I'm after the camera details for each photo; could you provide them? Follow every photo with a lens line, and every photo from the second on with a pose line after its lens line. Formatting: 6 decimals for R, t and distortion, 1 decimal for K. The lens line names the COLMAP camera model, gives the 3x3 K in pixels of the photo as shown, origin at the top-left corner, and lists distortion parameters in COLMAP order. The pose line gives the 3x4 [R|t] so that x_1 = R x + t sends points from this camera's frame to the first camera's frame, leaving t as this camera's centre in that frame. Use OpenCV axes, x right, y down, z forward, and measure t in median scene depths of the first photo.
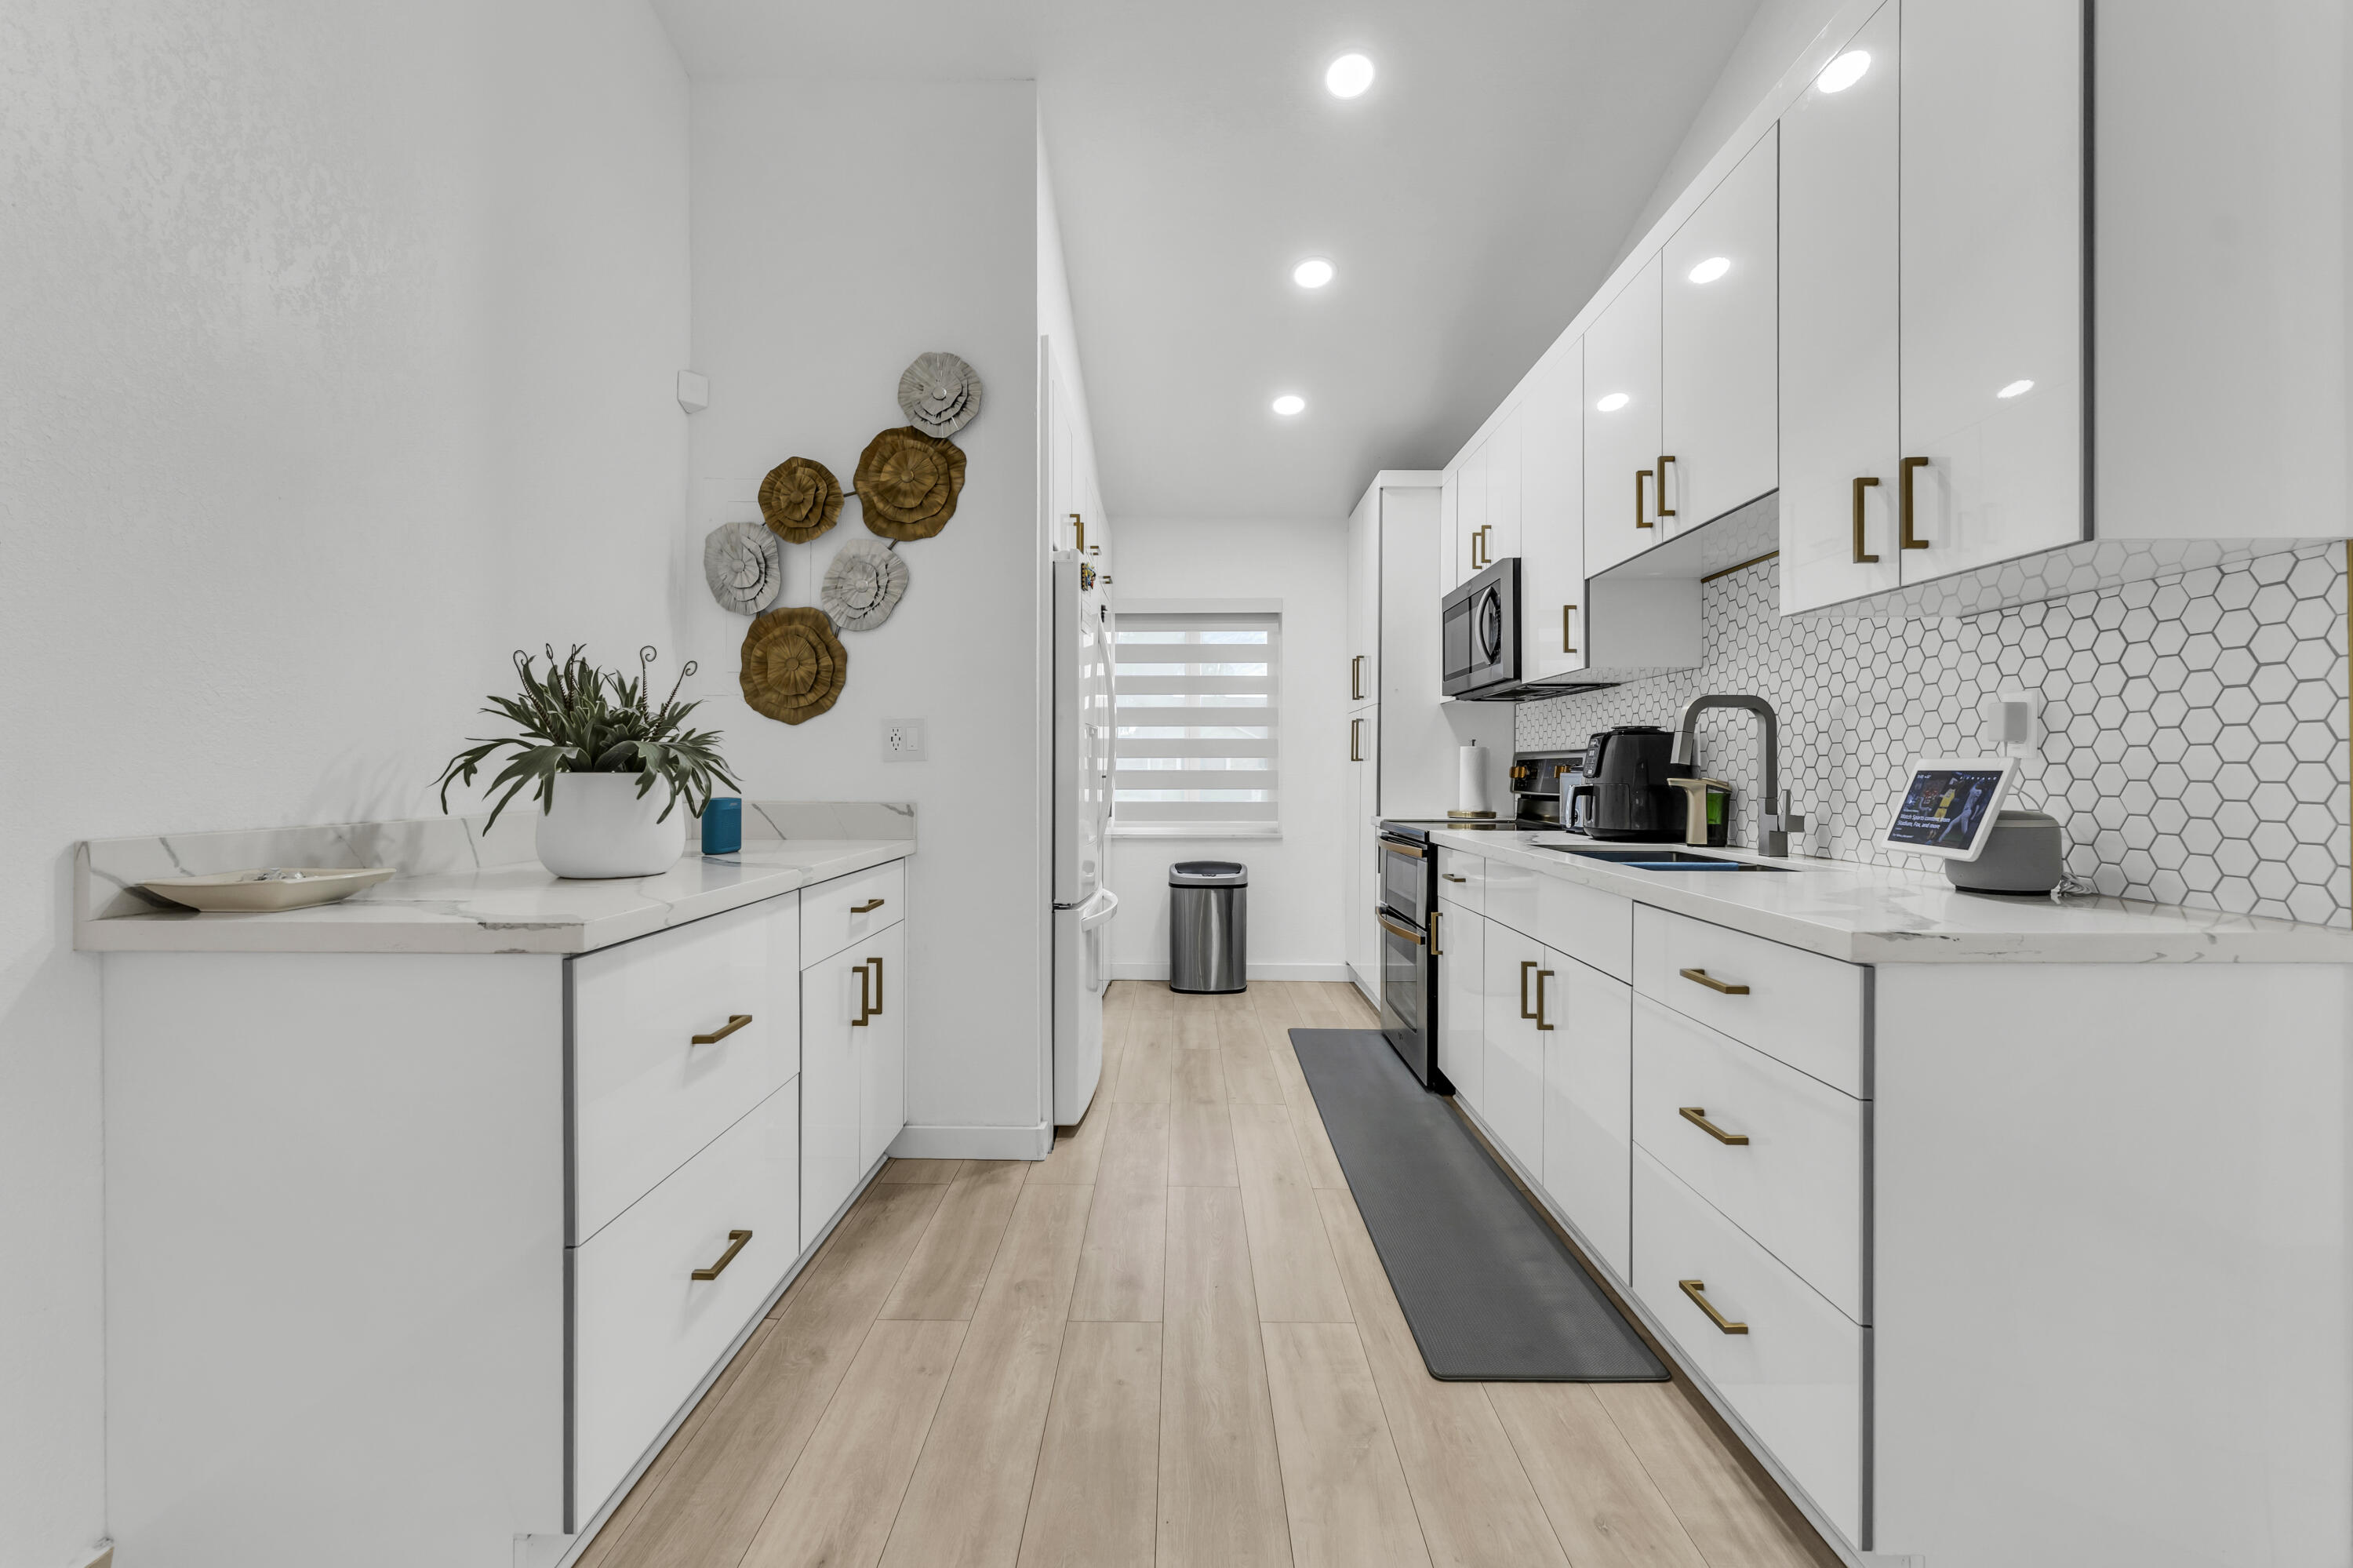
lens RADIAL K [[958.6, 0, 1176.5], [0, 958.6, 784.0], [0, 0, 1]] dist [0.000697, -0.000225]
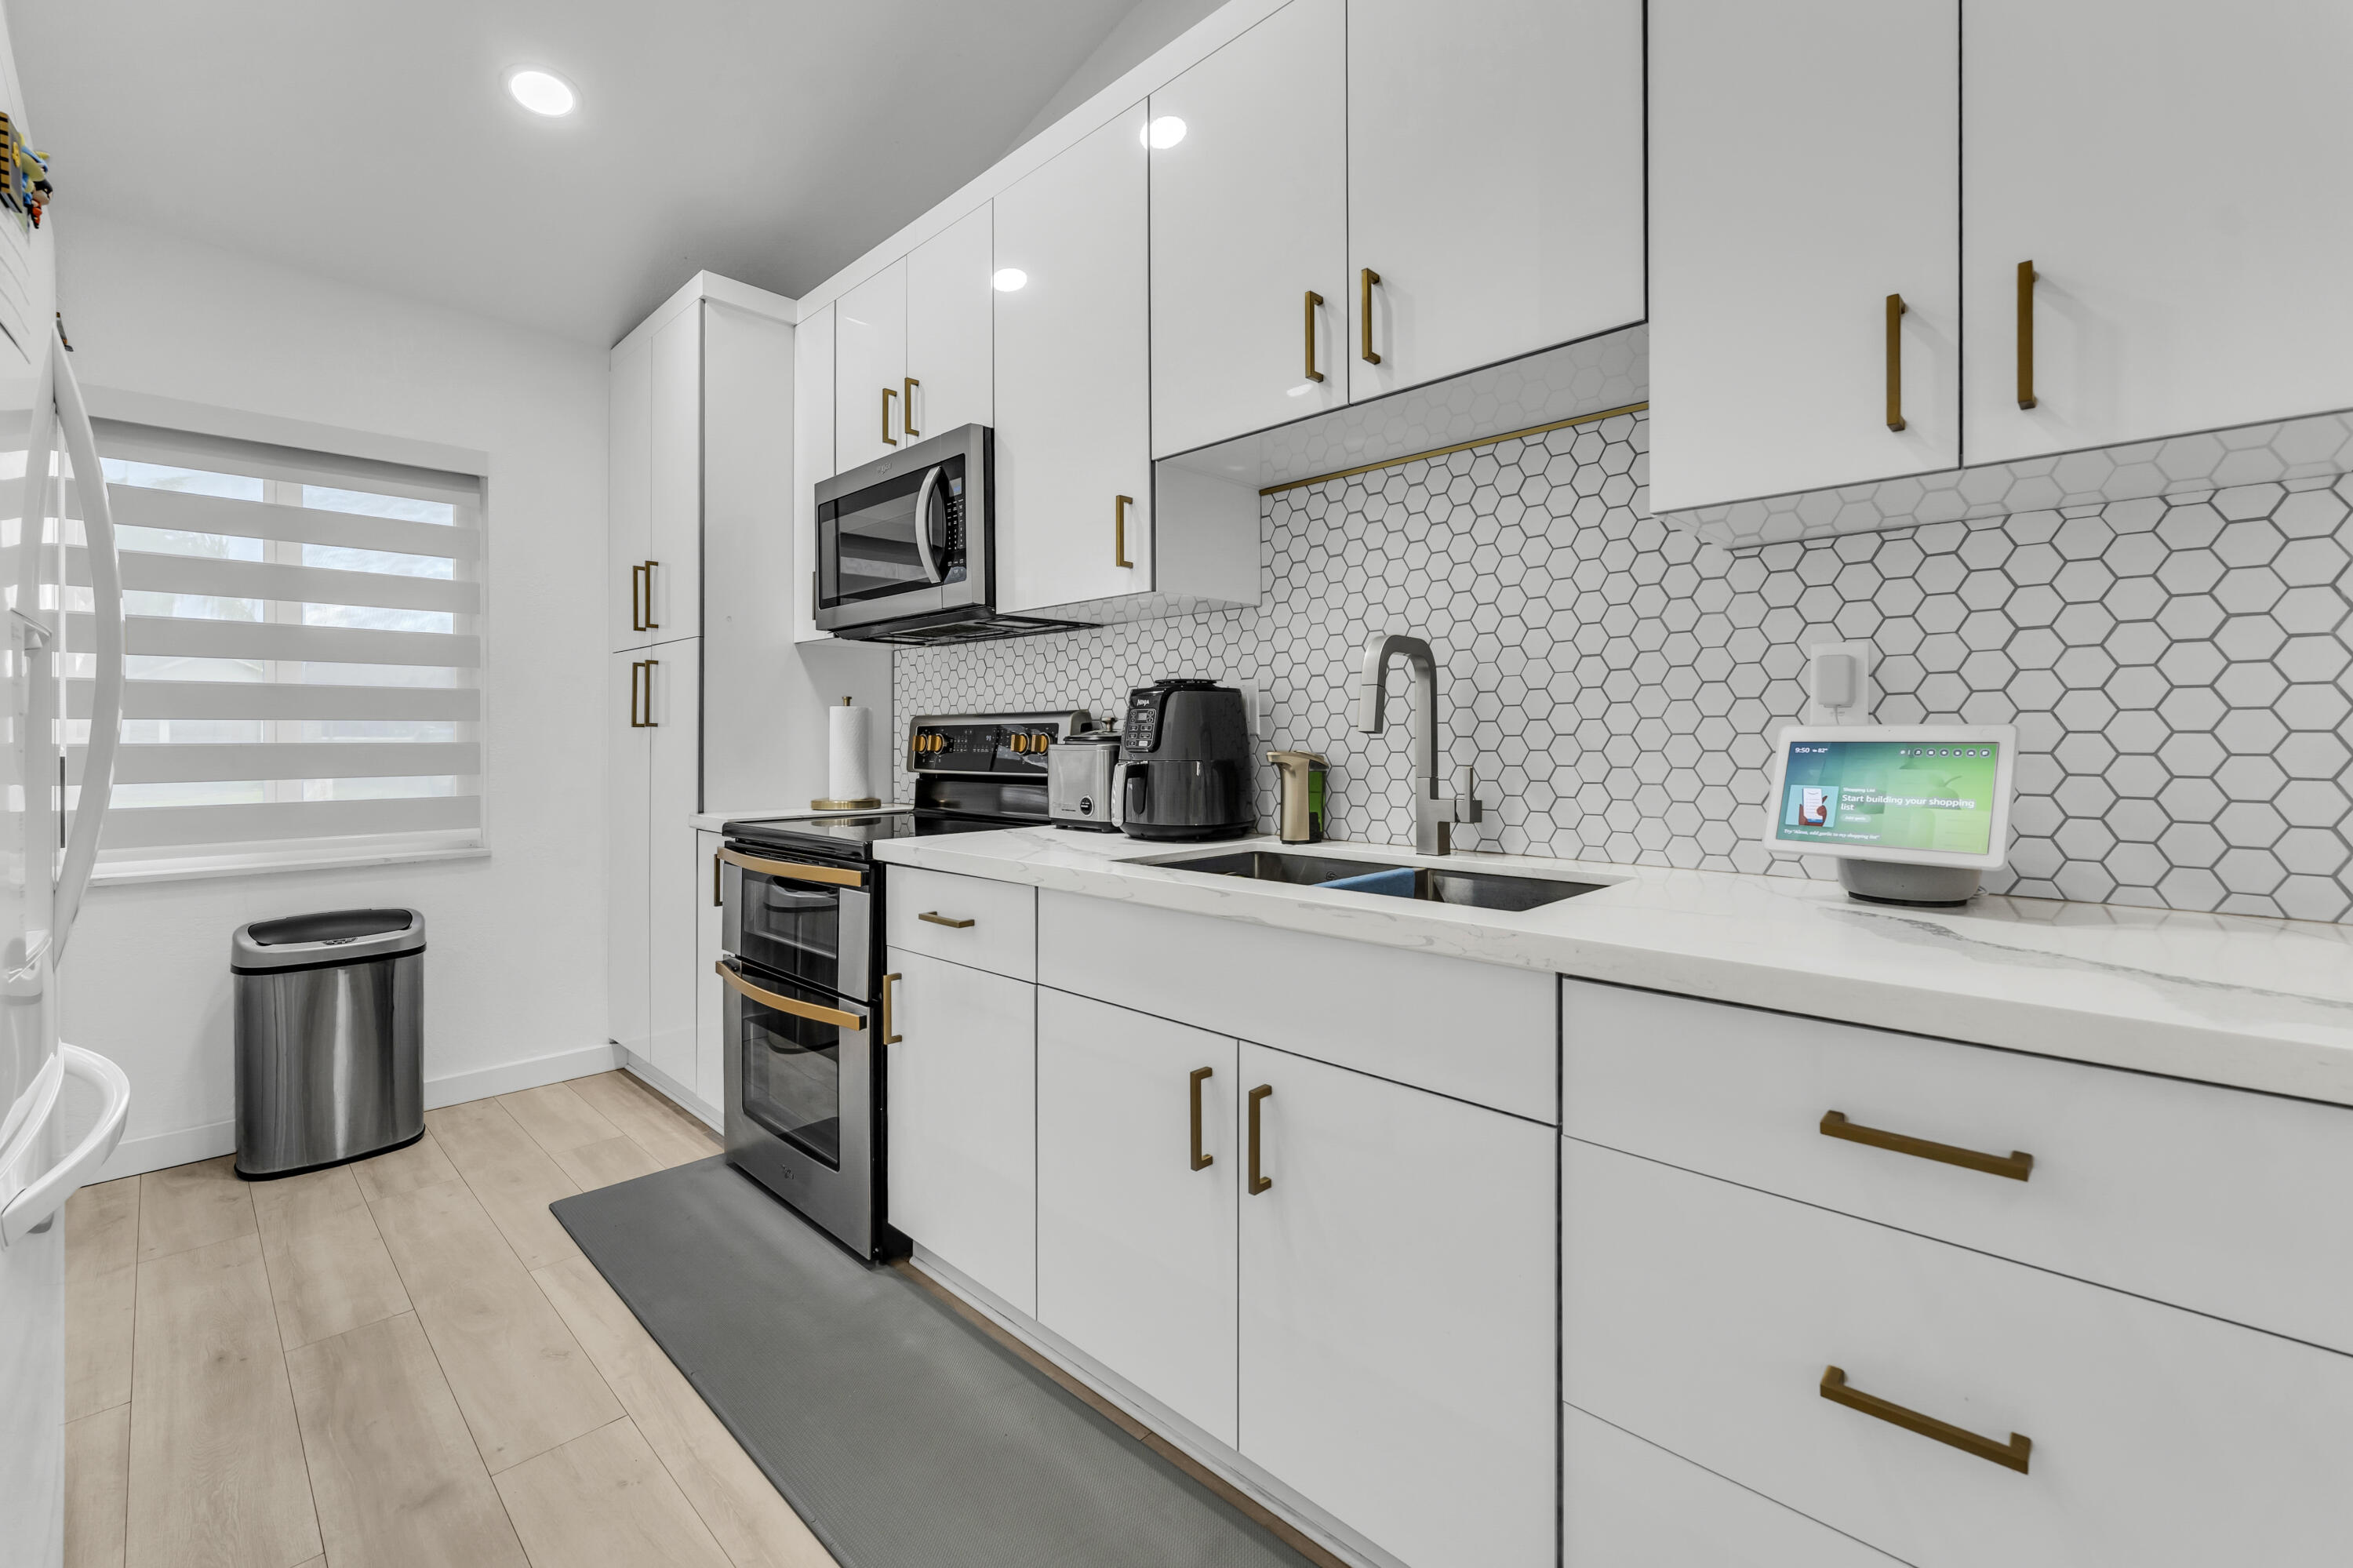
lens RADIAL K [[979.8, 0, 1170.2], [0, 979.8, 740.4], [0, 0, 1]] dist [0.000987, -0.000722]
pose [[0.693669, -0.006123, 0.720268, -0.050573], [0.014487, 0.999880, -0.005453, -0.008697], [-0.720148, 0.014217, 0.693675, 0.401100]]
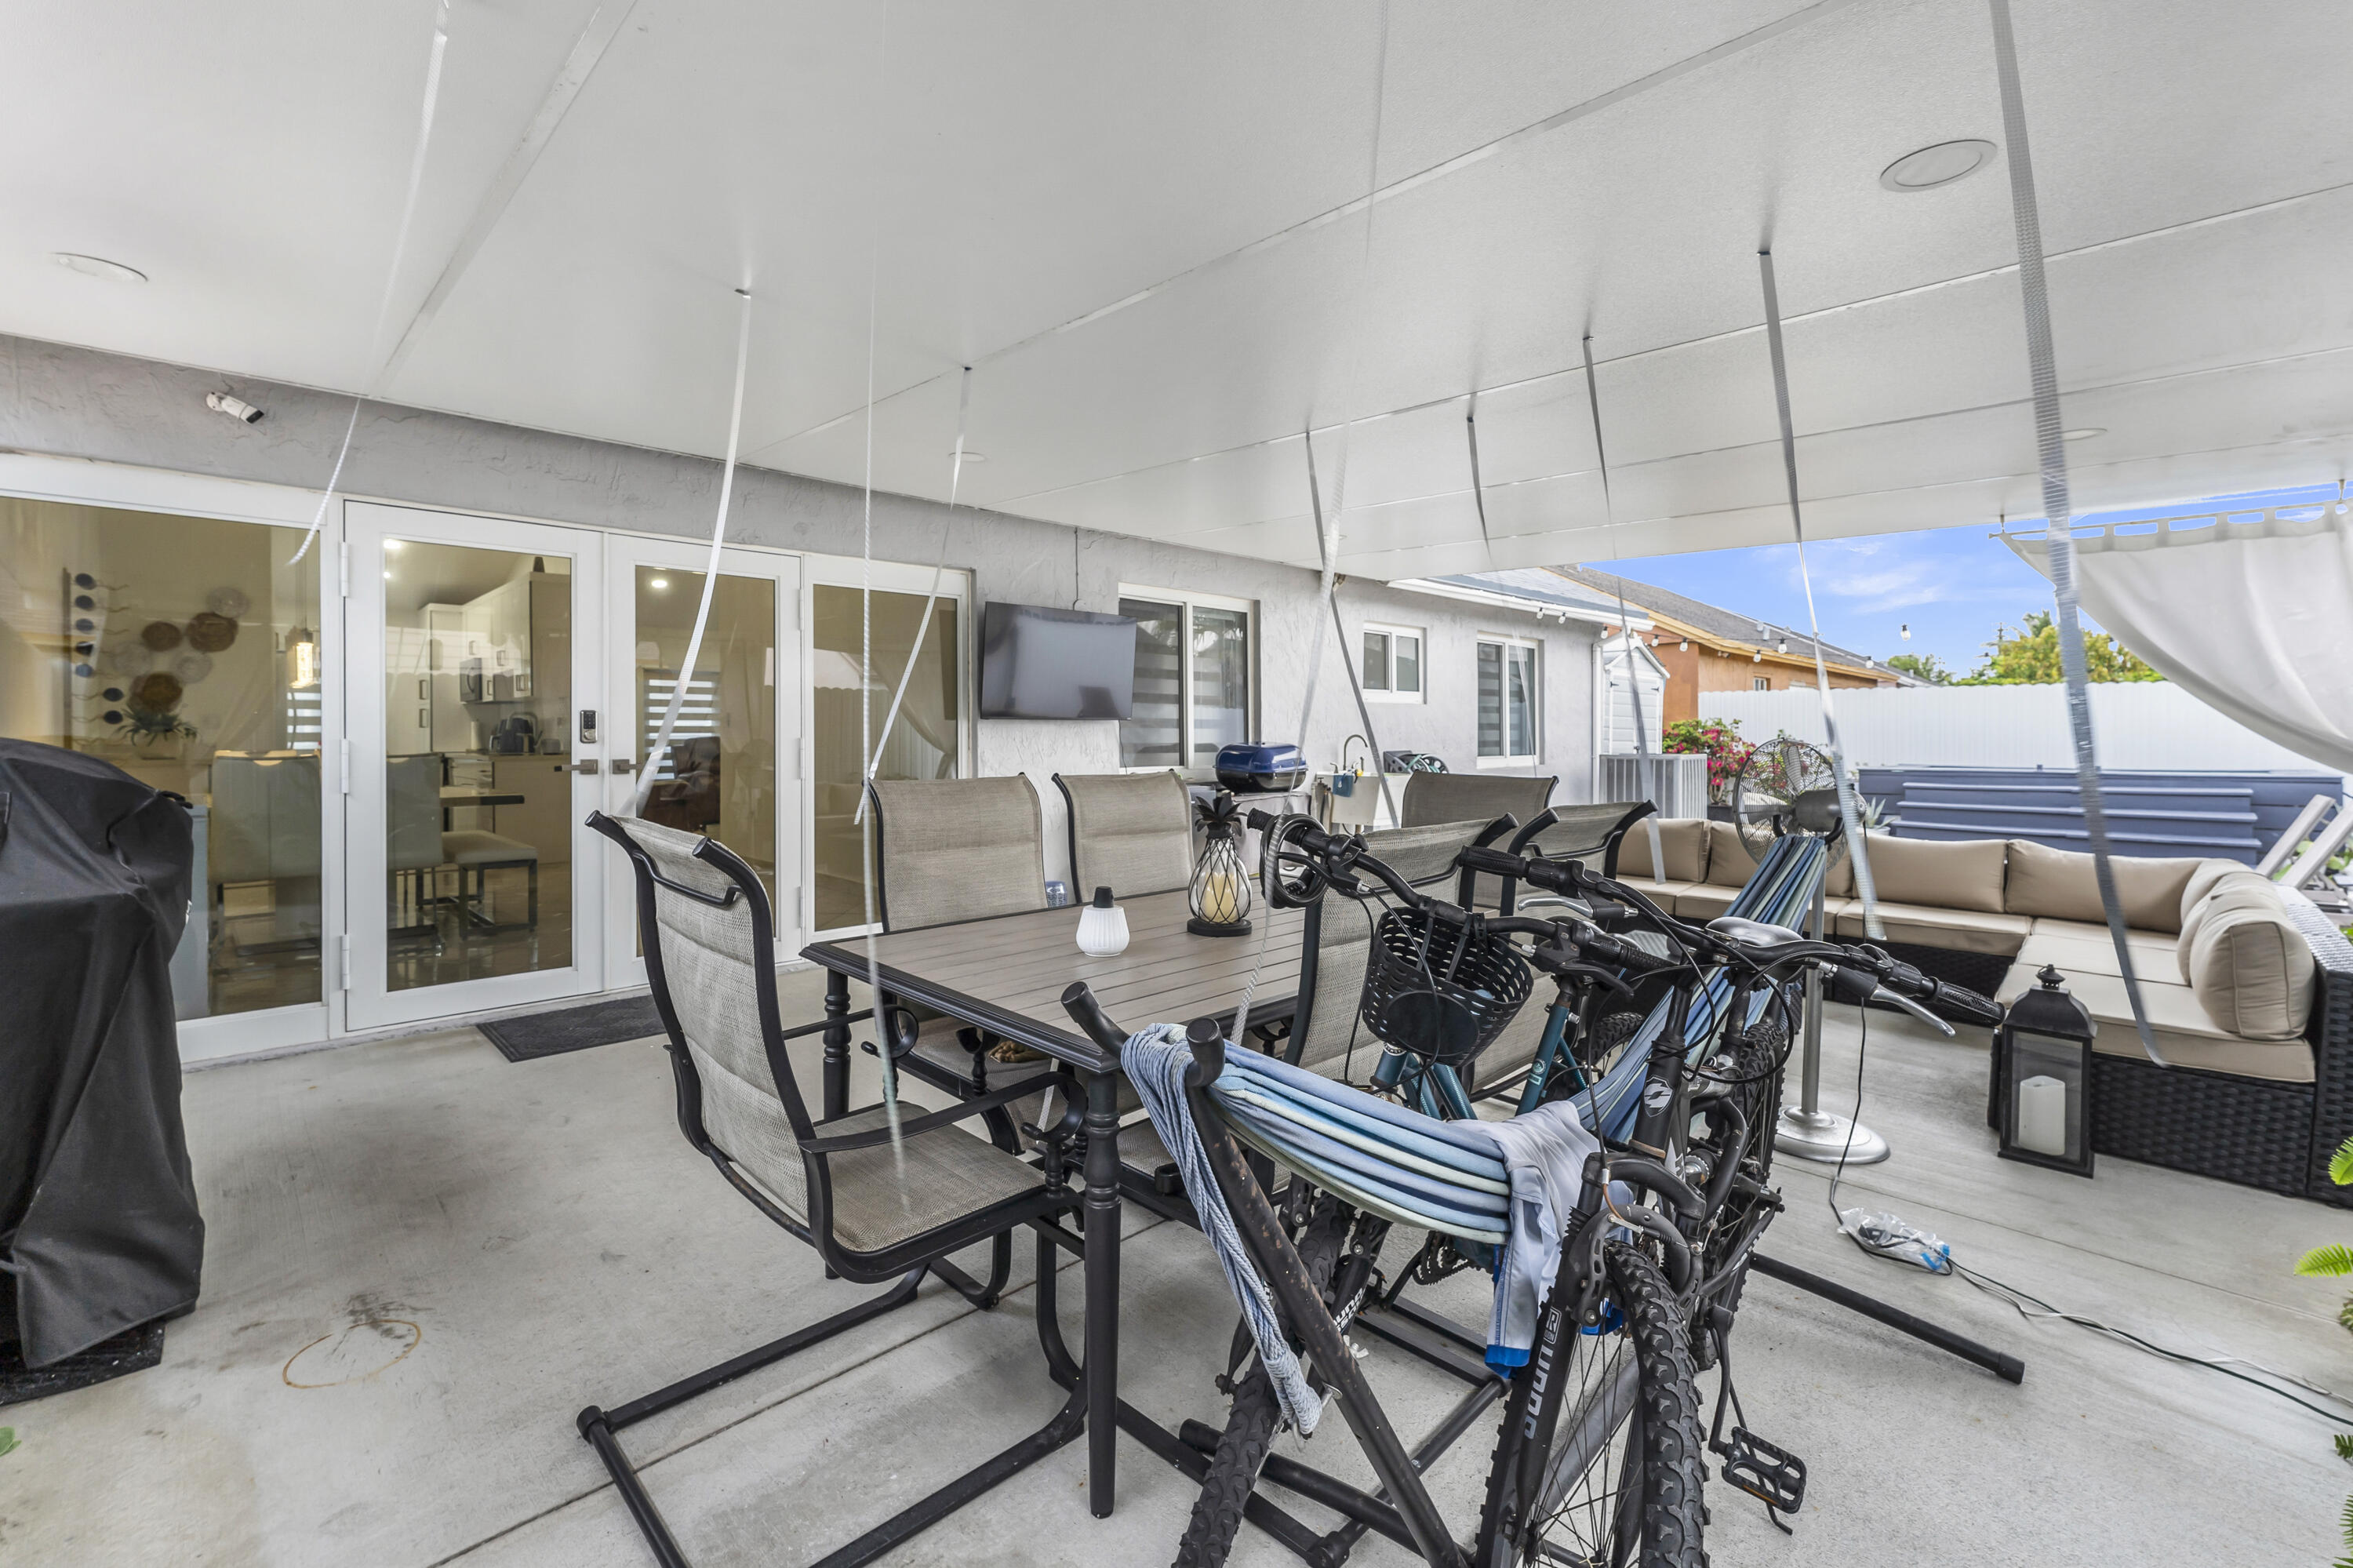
lens RADIAL K [[979.8, 0, 1170.2], [0, 979.8, 740.4], [0, 0, 1]] dist [0.000987, -0.000722]
pose [[0.703715, -0.002084, 0.710480, -0.260378], [0.009251, 0.999938, -0.006230, 0.044667], [-0.710423, 0.010957, 0.703690, -2.363803]]
